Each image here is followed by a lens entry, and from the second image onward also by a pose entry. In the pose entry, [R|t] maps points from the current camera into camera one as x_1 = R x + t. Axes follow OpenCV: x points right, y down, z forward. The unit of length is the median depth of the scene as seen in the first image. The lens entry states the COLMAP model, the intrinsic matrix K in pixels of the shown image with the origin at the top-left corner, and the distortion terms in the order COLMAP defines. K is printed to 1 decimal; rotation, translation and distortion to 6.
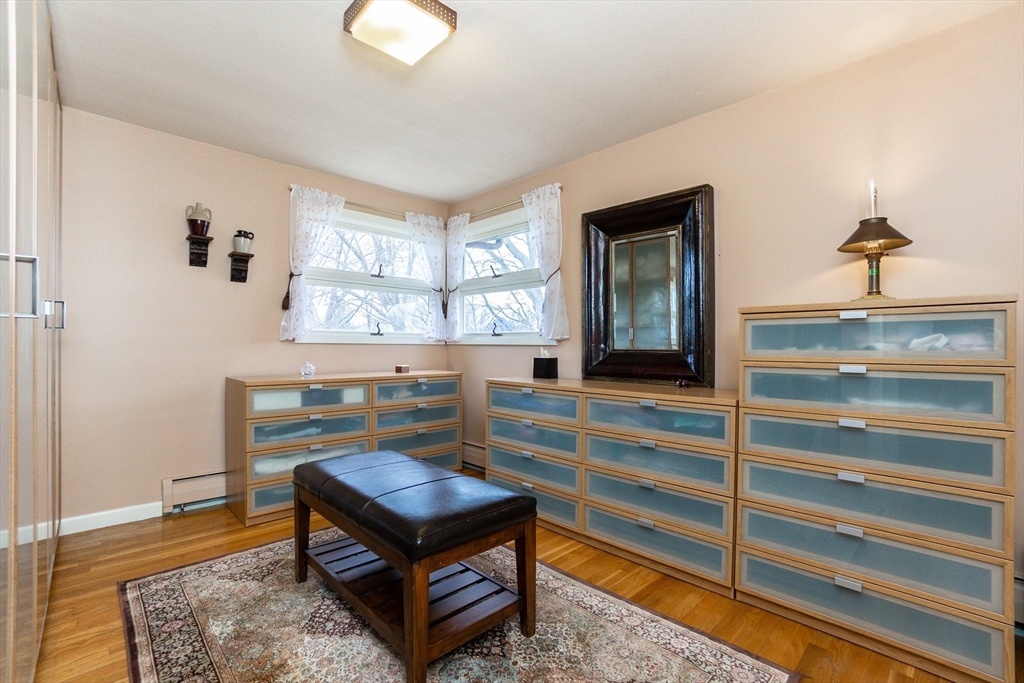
lens RADIAL K [[451.0, 0, 512.0], [0, 451.0, 341.5], [0, 0, 1]] dist [-0.049200, 0.011958]
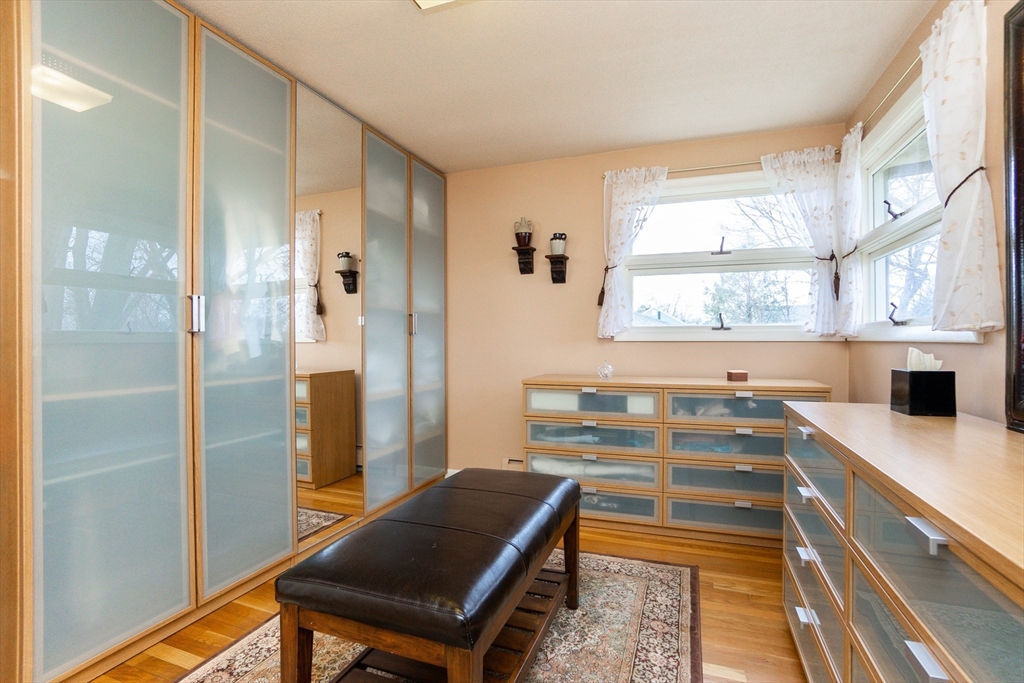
lens RADIAL K [[451.0, 0, 512.0], [0, 451.0, 341.5], [0, 0, 1]] dist [-0.049200, 0.011958]
pose [[0.449718, -0.004820, -0.893157, 0.274519], [0.013508, 0.999908, 0.001406, 0.000065], [0.893068, -0.012697, 0.449742, 0.416726]]
